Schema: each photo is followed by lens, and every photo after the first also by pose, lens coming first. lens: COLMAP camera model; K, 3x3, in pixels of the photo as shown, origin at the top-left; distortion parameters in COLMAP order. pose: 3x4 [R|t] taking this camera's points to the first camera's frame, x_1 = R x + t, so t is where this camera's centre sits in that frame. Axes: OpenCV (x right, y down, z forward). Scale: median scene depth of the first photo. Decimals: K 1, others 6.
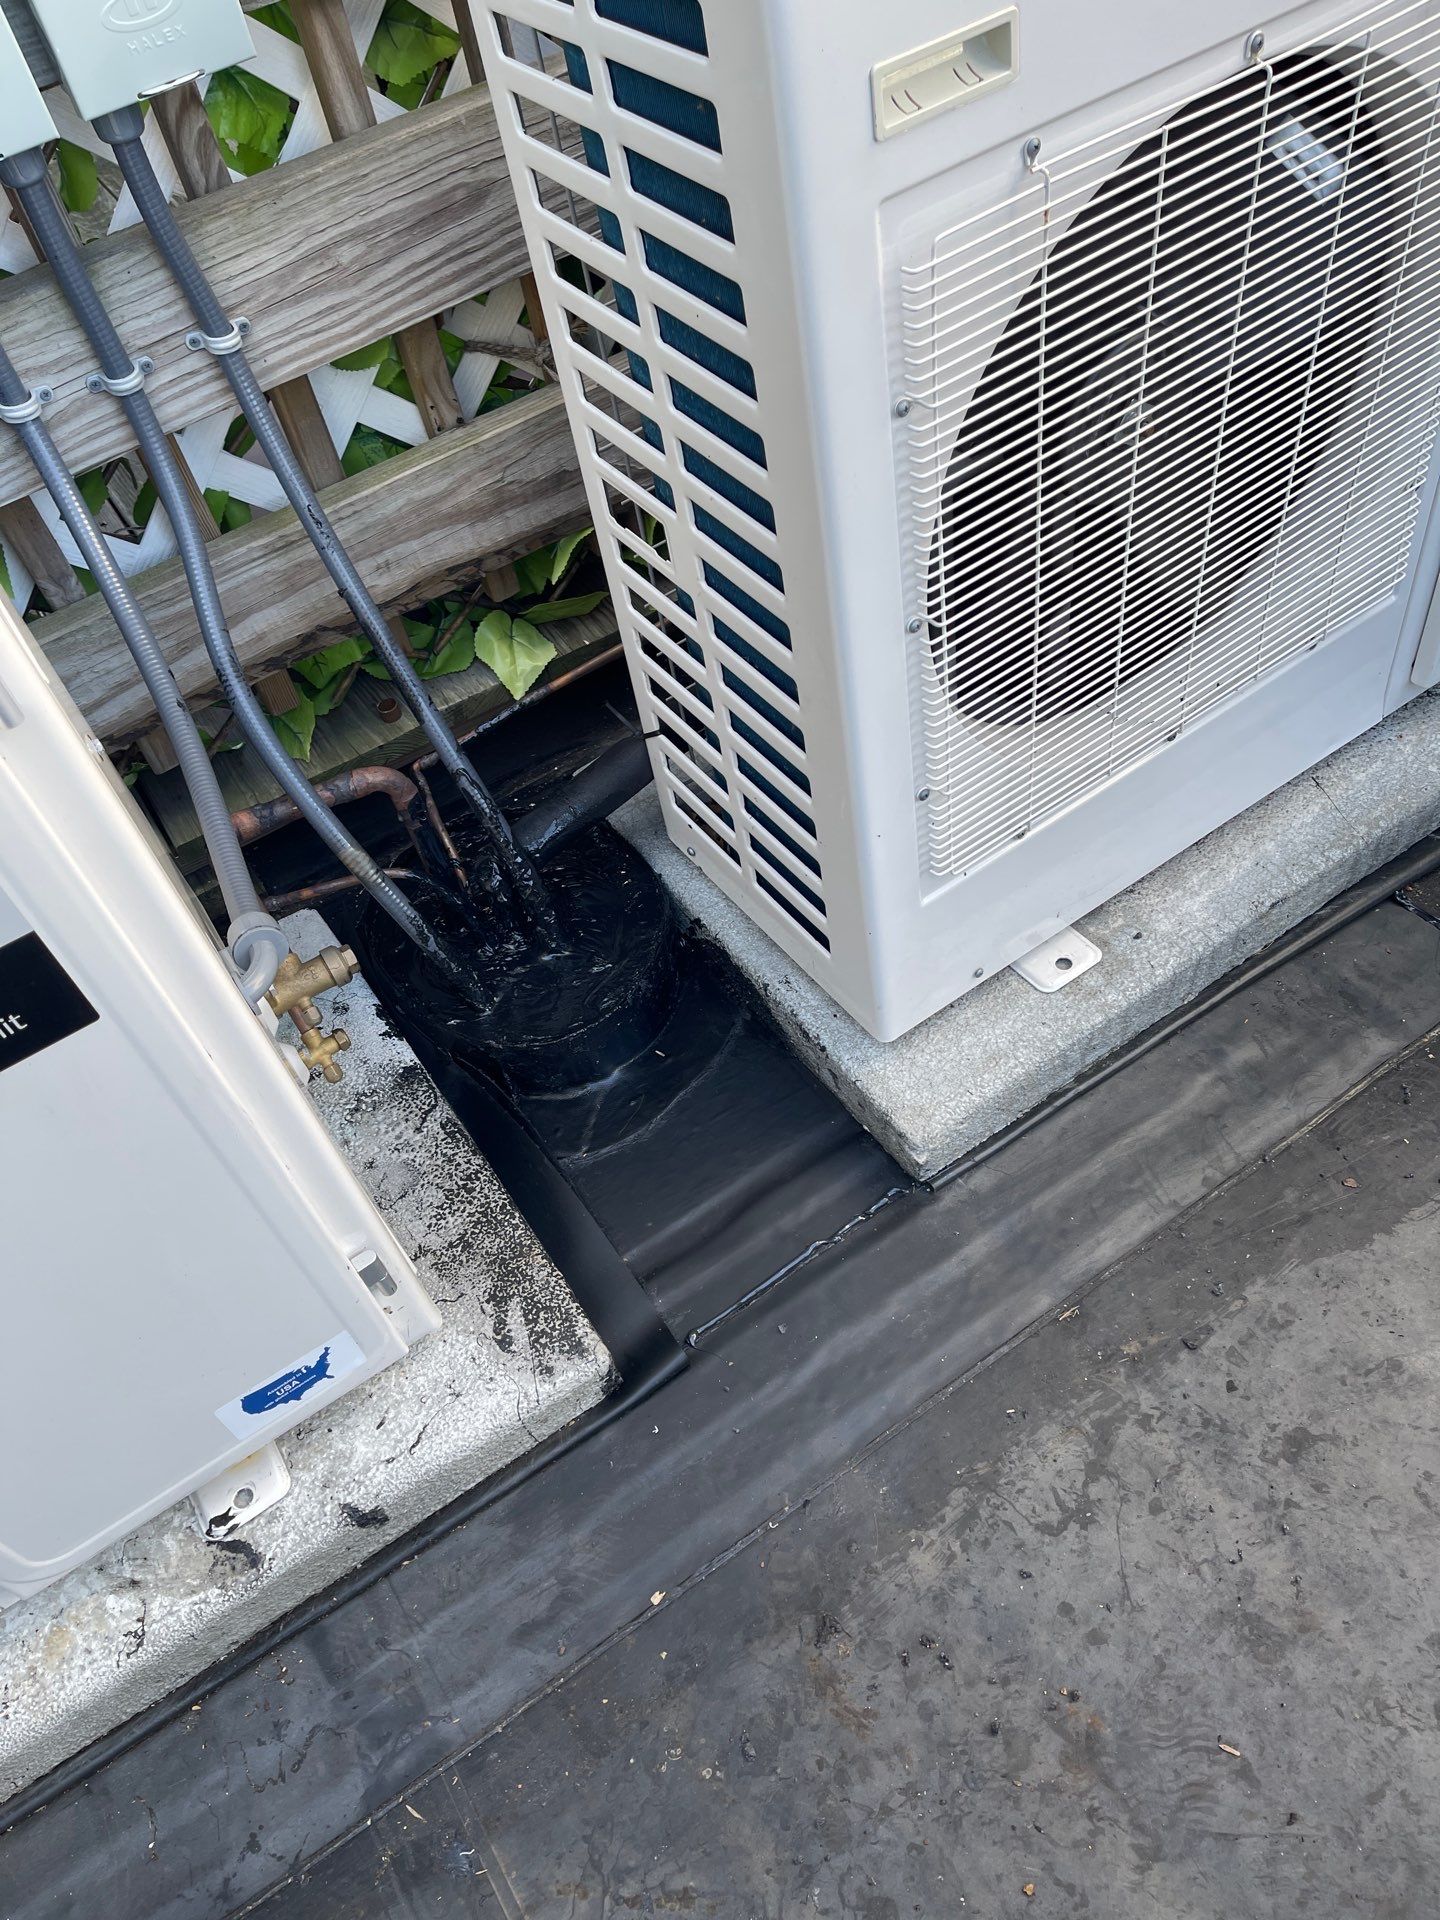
lens RADIAL K [[1506.7, 0, 704.9], [0, 1506.7, 966.8], [0, 0, 1]] dist [0.002534, -0.008248]
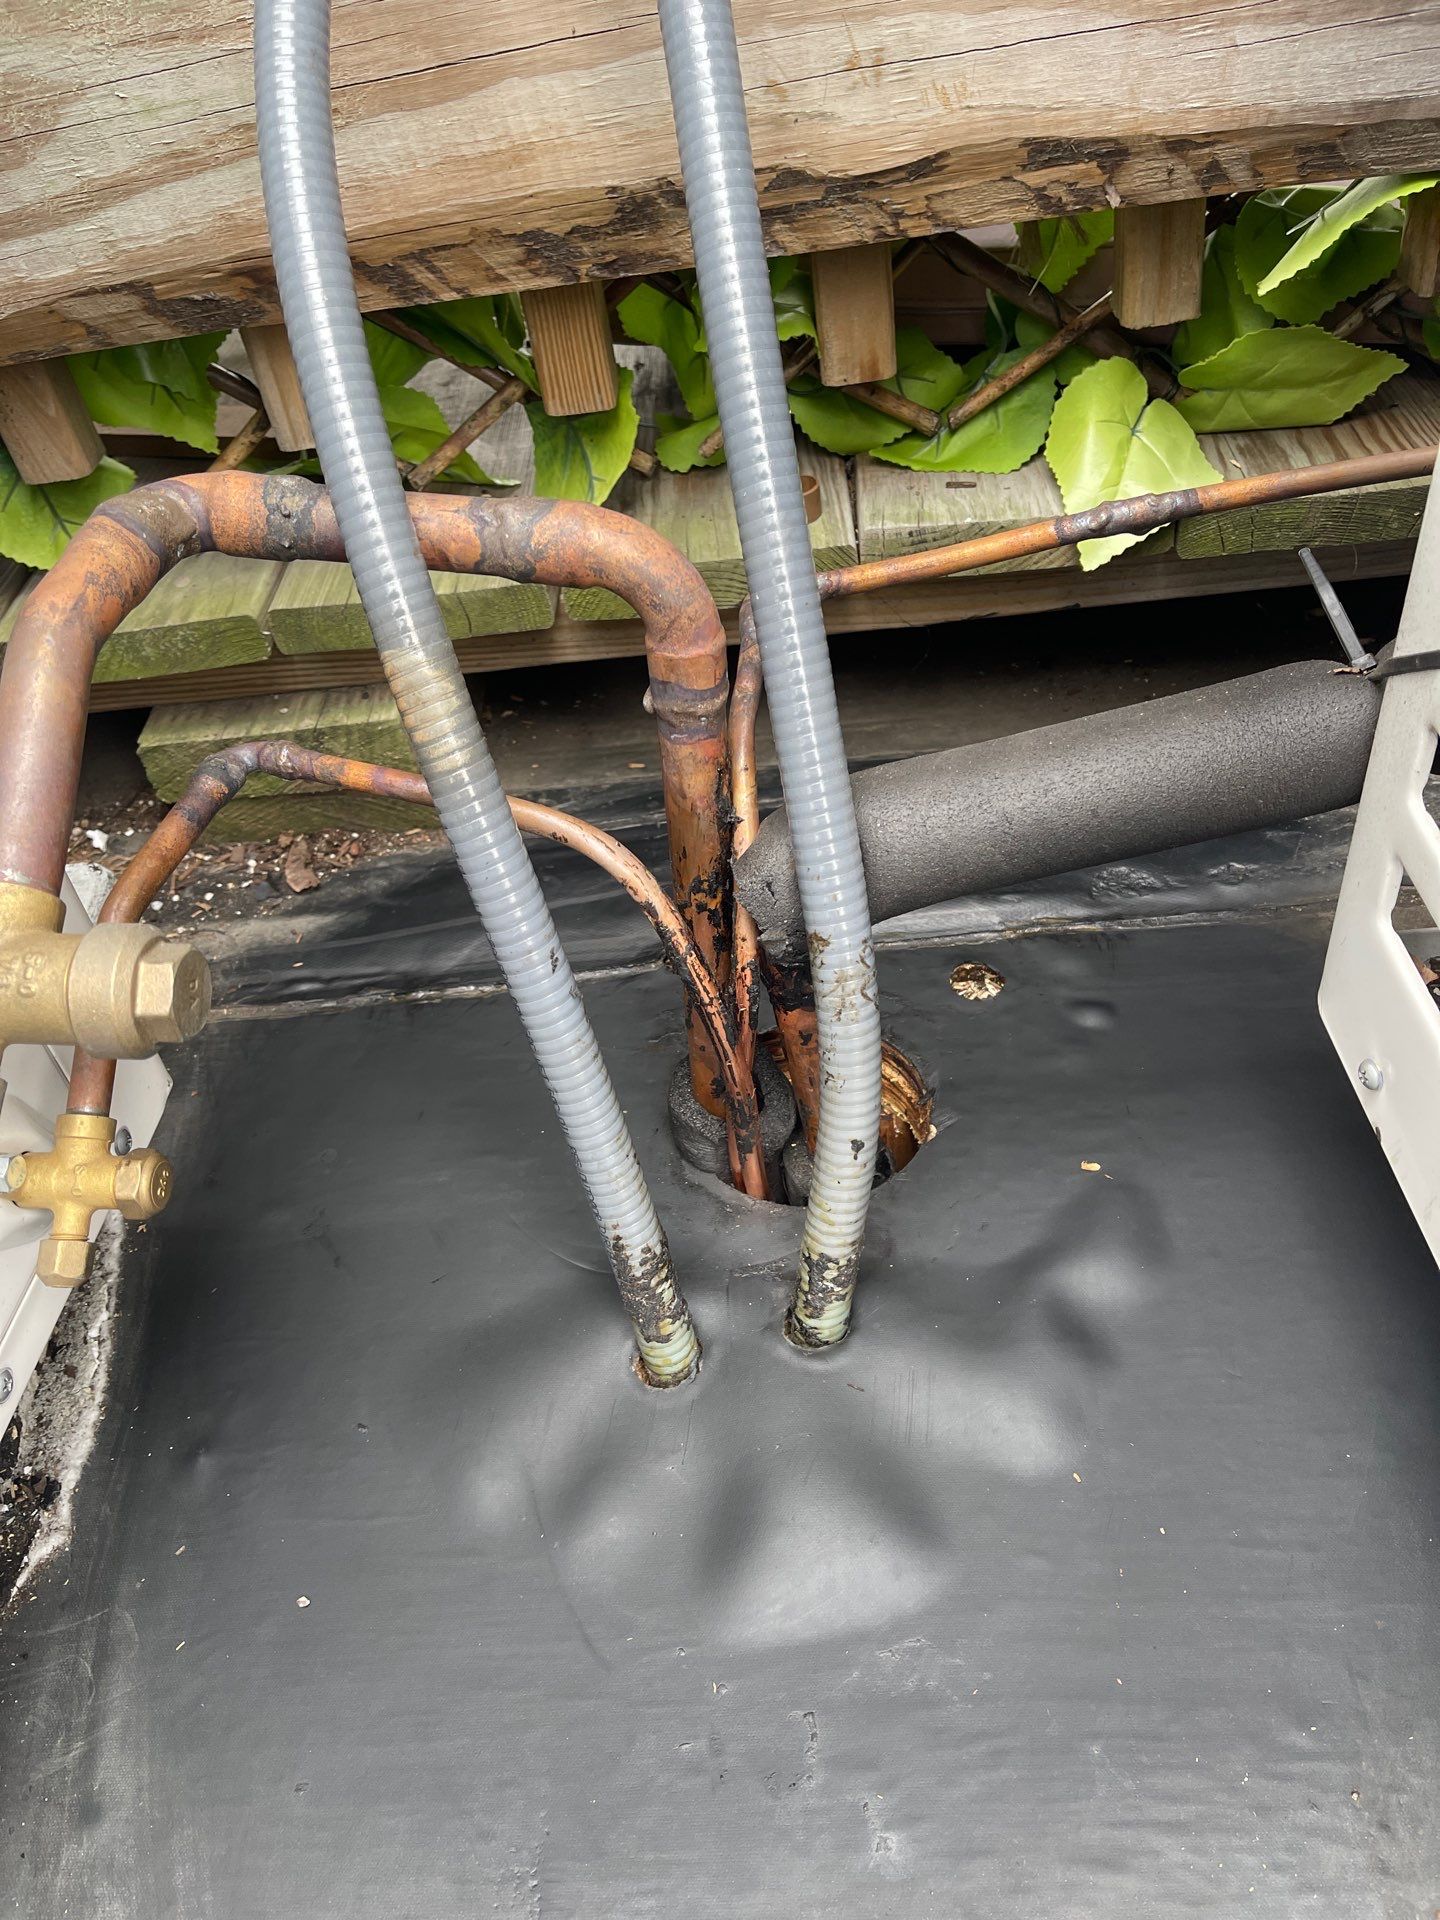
lens RADIAL K [[1506.7, 0, 704.9], [0, 1506.7, 966.8], [0, 0, 1]] dist [0.002534, -0.008248]
pose [[0.846880, 0.392778, -0.358497, -0.022176], [-0.406577, 0.912759, 0.039579, -0.056213], [0.342767, 0.112238, 0.932691, 0.650767]]
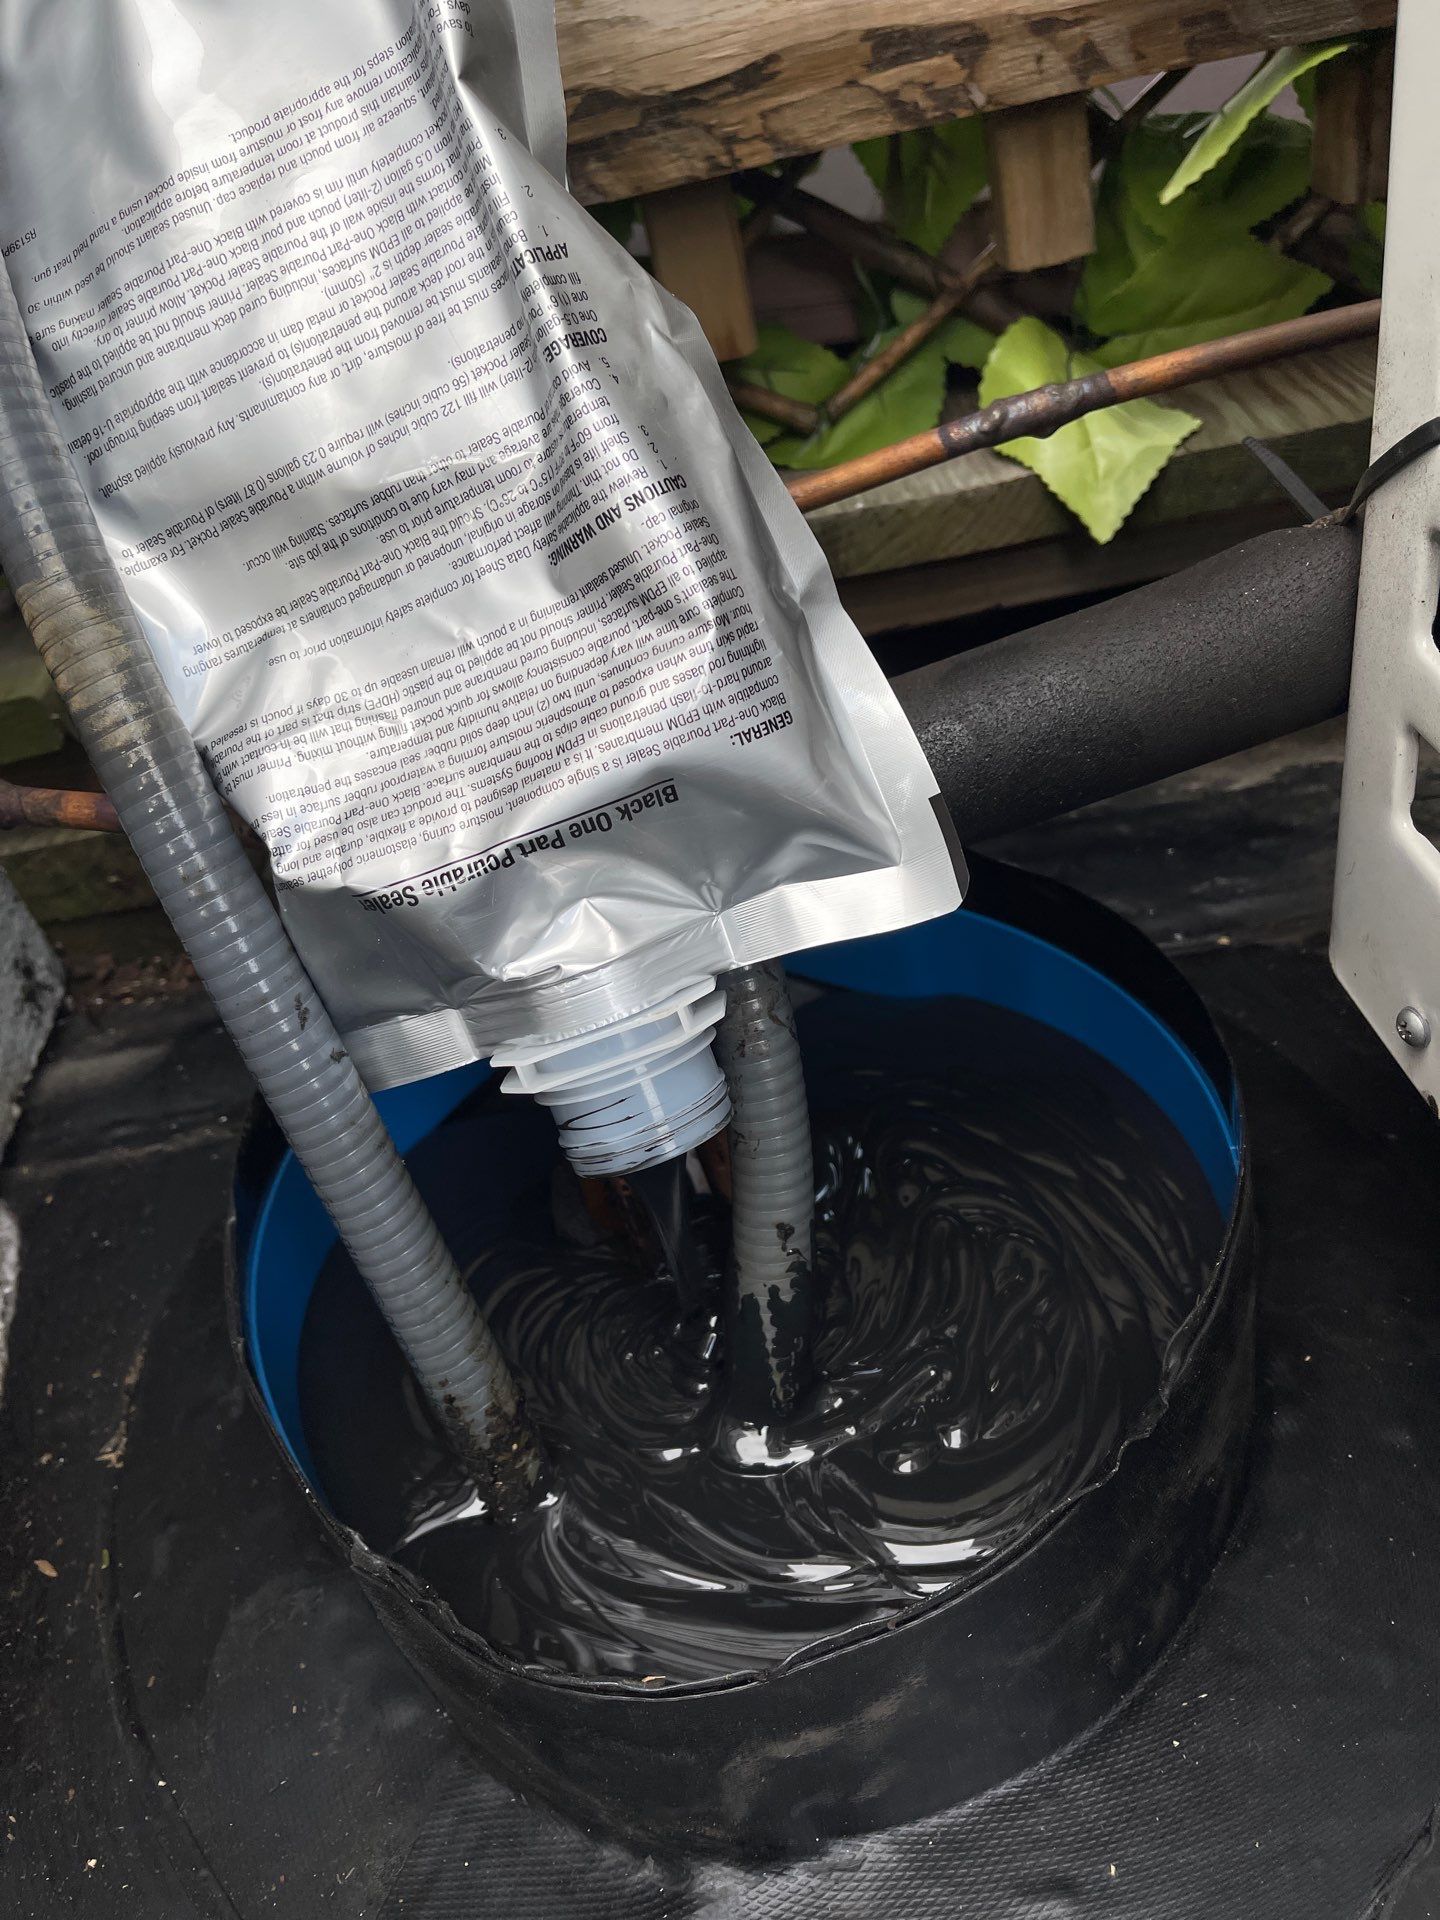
lens RADIAL K [[1508.2, 0, 720.0], [0, 1508.2, 960.0], [0, 0, 1]] dist [0.002800, -0.012266]
pose [[0.886056, 0.267456, -0.378646, -0.023762], [-0.318765, 0.944557, -0.078743, -0.040127], [0.336593, 0.190470, 0.922186, 0.739756]]
